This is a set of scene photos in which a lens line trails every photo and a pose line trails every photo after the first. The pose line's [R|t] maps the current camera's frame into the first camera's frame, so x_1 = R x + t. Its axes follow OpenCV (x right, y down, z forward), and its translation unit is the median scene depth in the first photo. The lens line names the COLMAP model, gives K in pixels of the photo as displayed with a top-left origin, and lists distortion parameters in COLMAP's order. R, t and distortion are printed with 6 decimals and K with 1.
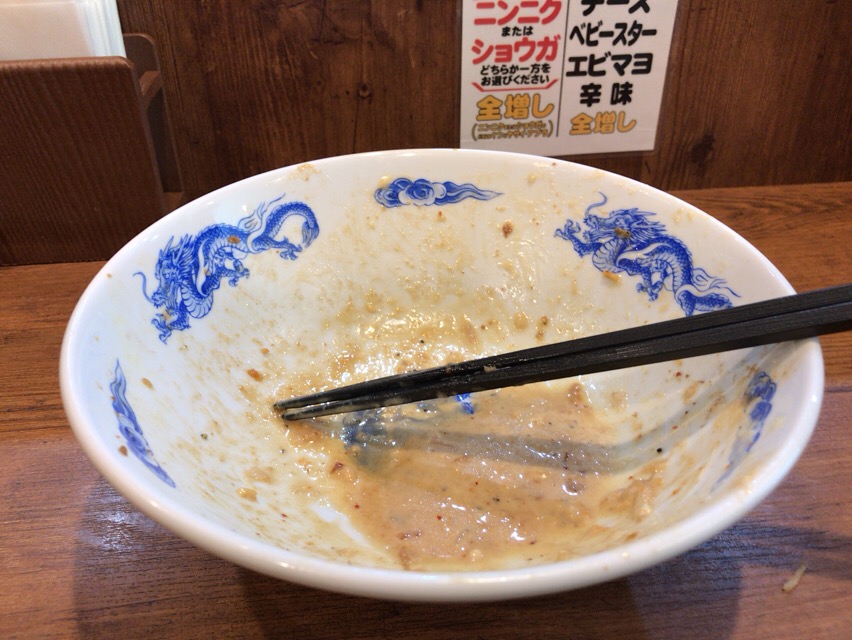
lens RADIAL K [[691.3, 0, 420.7], [0, 691.3, 319.5], [0, 0, 1]] dist [0.005339, -0.002292]
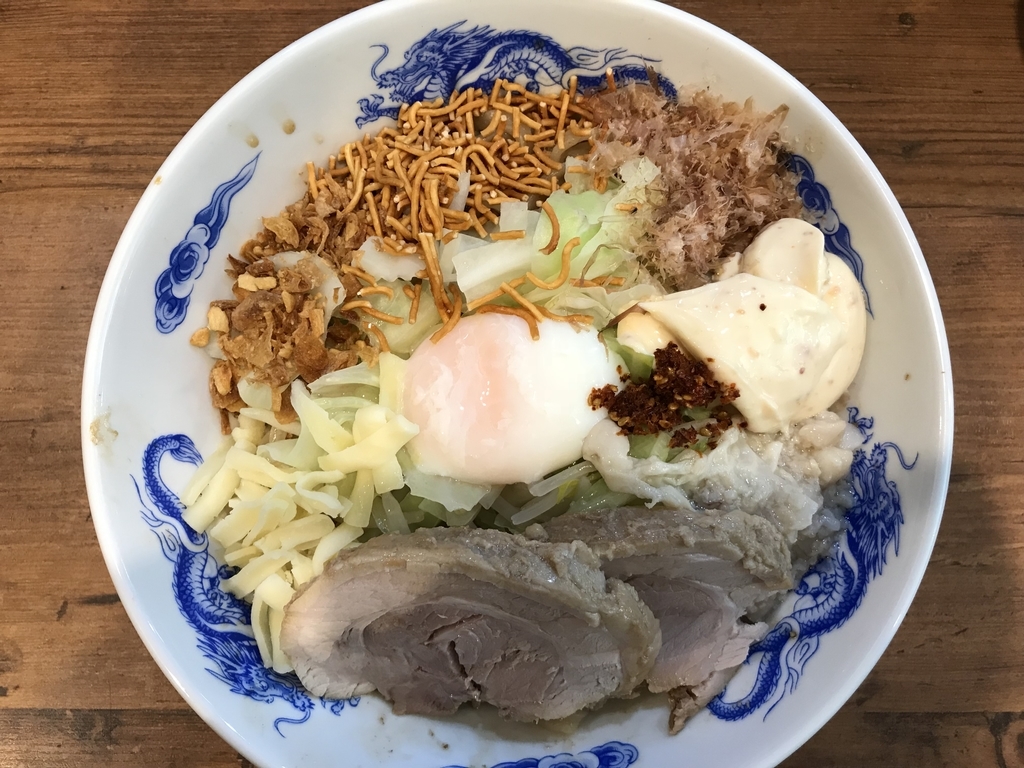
lens RADIAL K [[868.2, 0, 495.2], [0, 868.2, 385.8], [0, 0, 1]] dist [-0.007489, -0.059144]
pose [[0.444142, -0.894056, 0.058328, -0.023173], [0.526780, 0.313241, 0.790179, -0.663840], [-0.724735, -0.320226, 0.610094, 0.312808]]
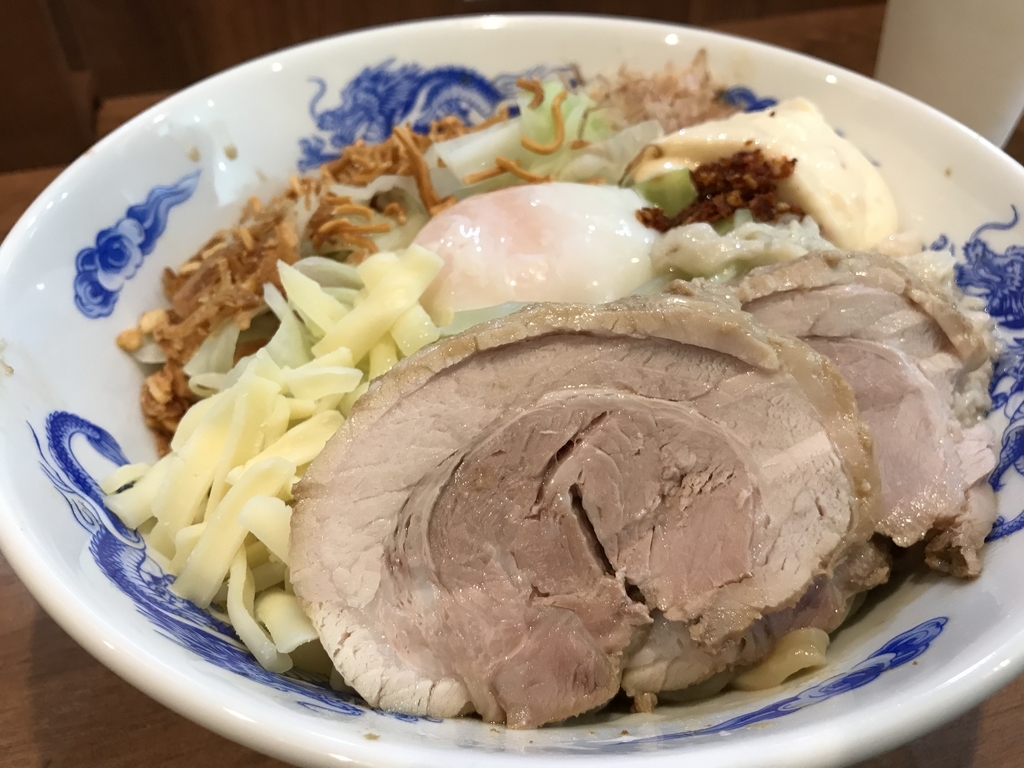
lens RADIAL K [[868.2, 0, 495.2], [0, 868.2, 385.8], [0, 0, 1]] dist [-0.007489, -0.059144]
pose [[0.185222, -0.683931, 0.705642, -0.499713], [0.563429, 0.662230, 0.493962, -0.298044], [-0.805134, 0.306087, 0.508006, 0.517096]]
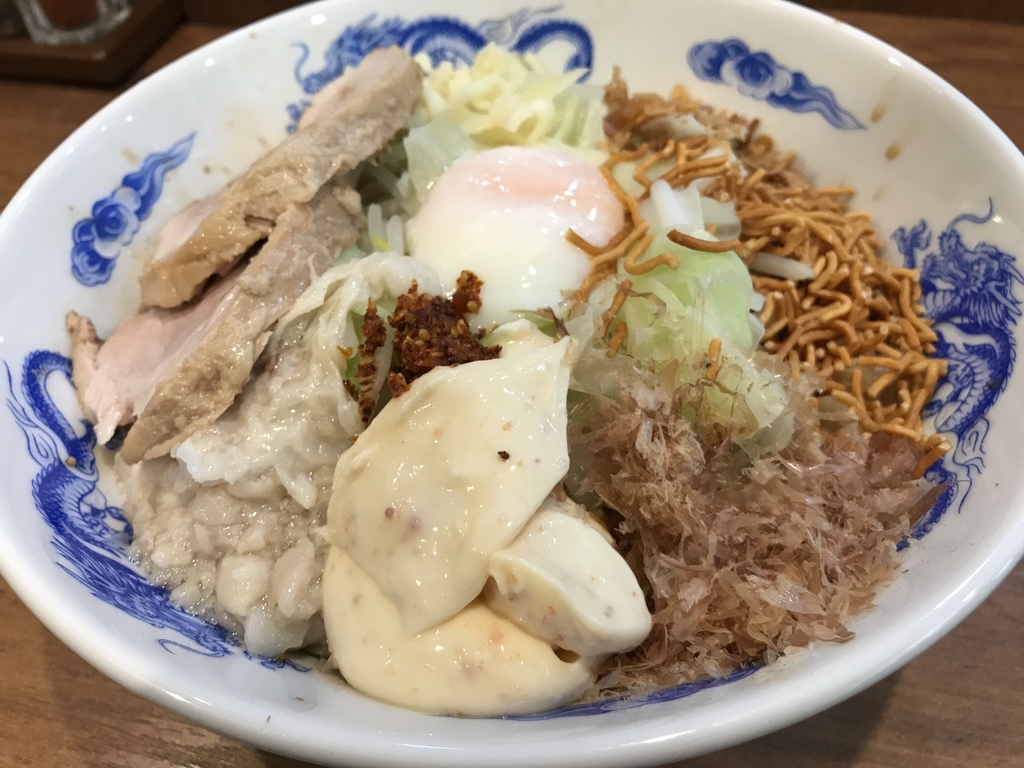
lens RADIAL K [[873.7, 0, 512.0], [0, 873.7, 384.0], [0, 0, 1]] dist [-0.145225, 0.214975]
pose [[0.690622, 0.534568, -0.487112, 0.393370], [-0.373932, 0.840457, 0.392181, -0.182185], [0.619045, -0.088702, 0.780330, 0.272272]]
